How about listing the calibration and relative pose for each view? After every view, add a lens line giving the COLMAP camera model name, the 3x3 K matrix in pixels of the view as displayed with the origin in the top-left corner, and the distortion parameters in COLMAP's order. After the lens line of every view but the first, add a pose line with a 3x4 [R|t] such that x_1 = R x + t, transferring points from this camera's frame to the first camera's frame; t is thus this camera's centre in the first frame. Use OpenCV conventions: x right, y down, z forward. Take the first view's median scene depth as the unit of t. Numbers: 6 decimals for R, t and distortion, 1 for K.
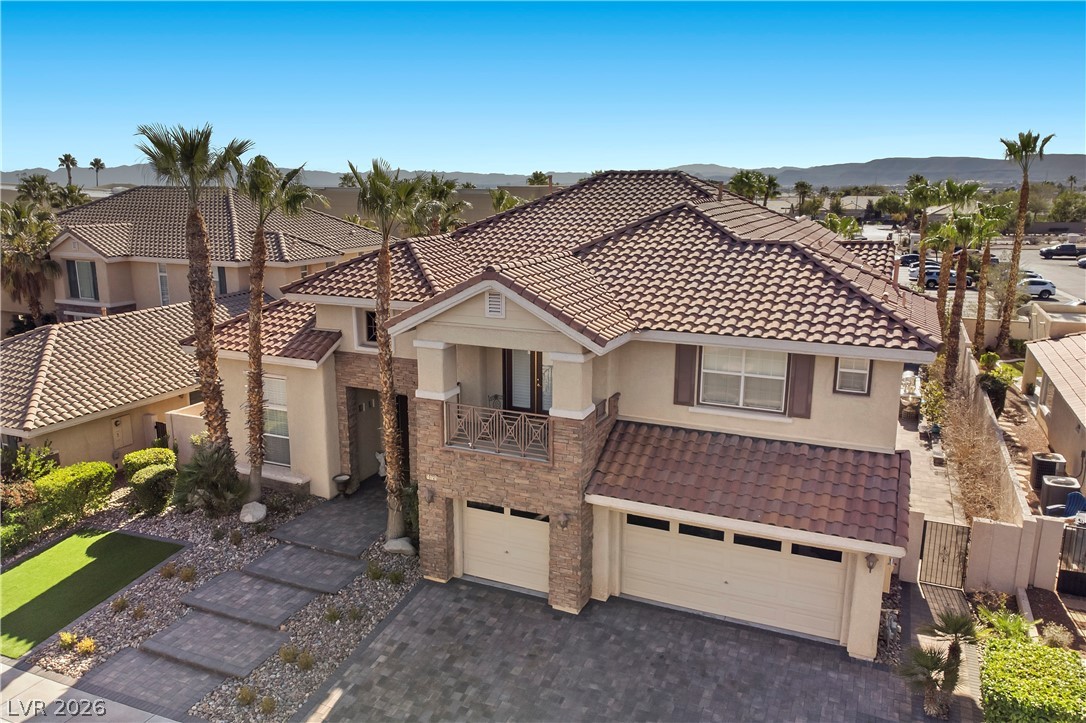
lens RADIAL K [[808.2, 0, 541.8], [0, 808.2, 362.8], [0, 0, 1]] dist [0.022234, -0.002764]
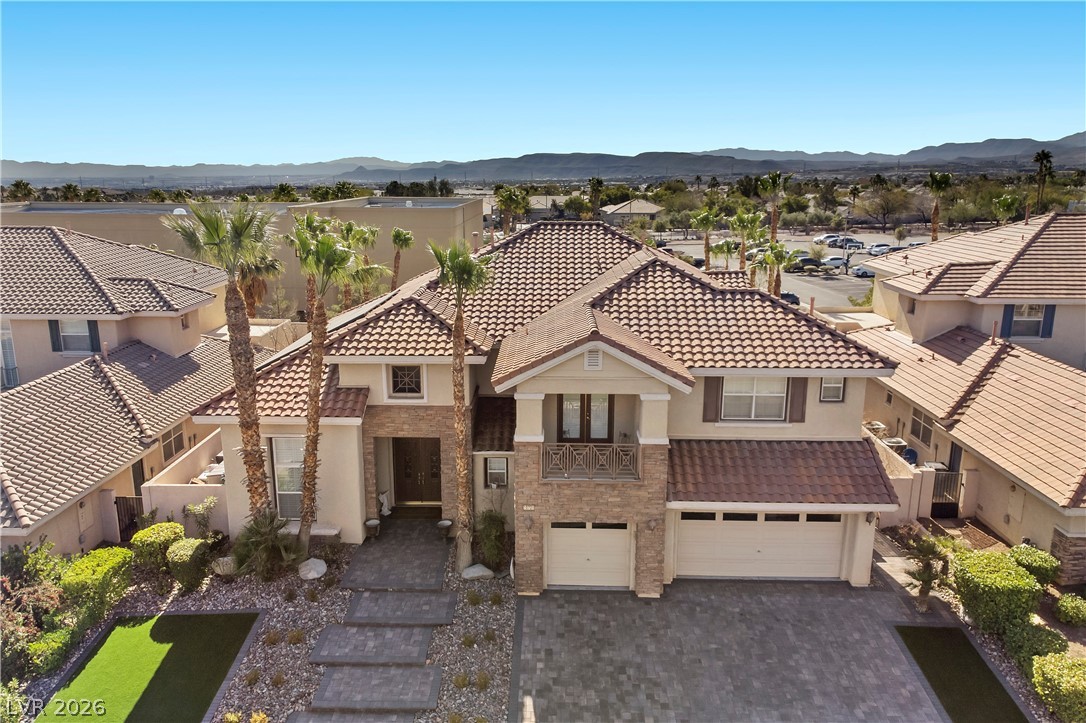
lens RADIAL K [[808.2, 0, 541.5], [0, 808.2, 358.1], [0, 0, 1]] dist [0.022234, -0.002764]
pose [[0.921390, -0.086675, 0.378851, -0.563851], [0.085730, 0.996130, 0.019396, -0.099658], [-0.379065, 0.014607, 0.925255, -0.101602]]
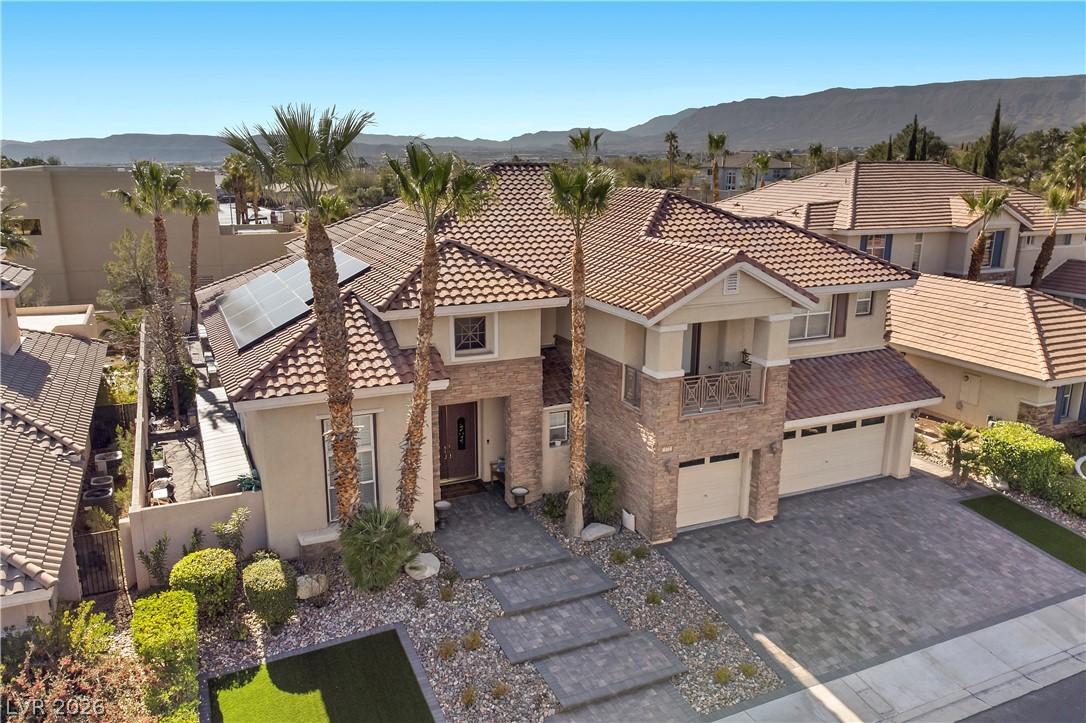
lens RADIAL K [[808.2, 0, 538.2], [0, 808.2, 367.8], [0, 0, 1]] dist [0.022234, -0.002764]
pose [[0.662456, -0.186666, 0.725471, -1.064391], [0.163128, 0.981161, 0.103498, -0.113245], [-0.731123, 0.049782, 0.680427, 0.386789]]
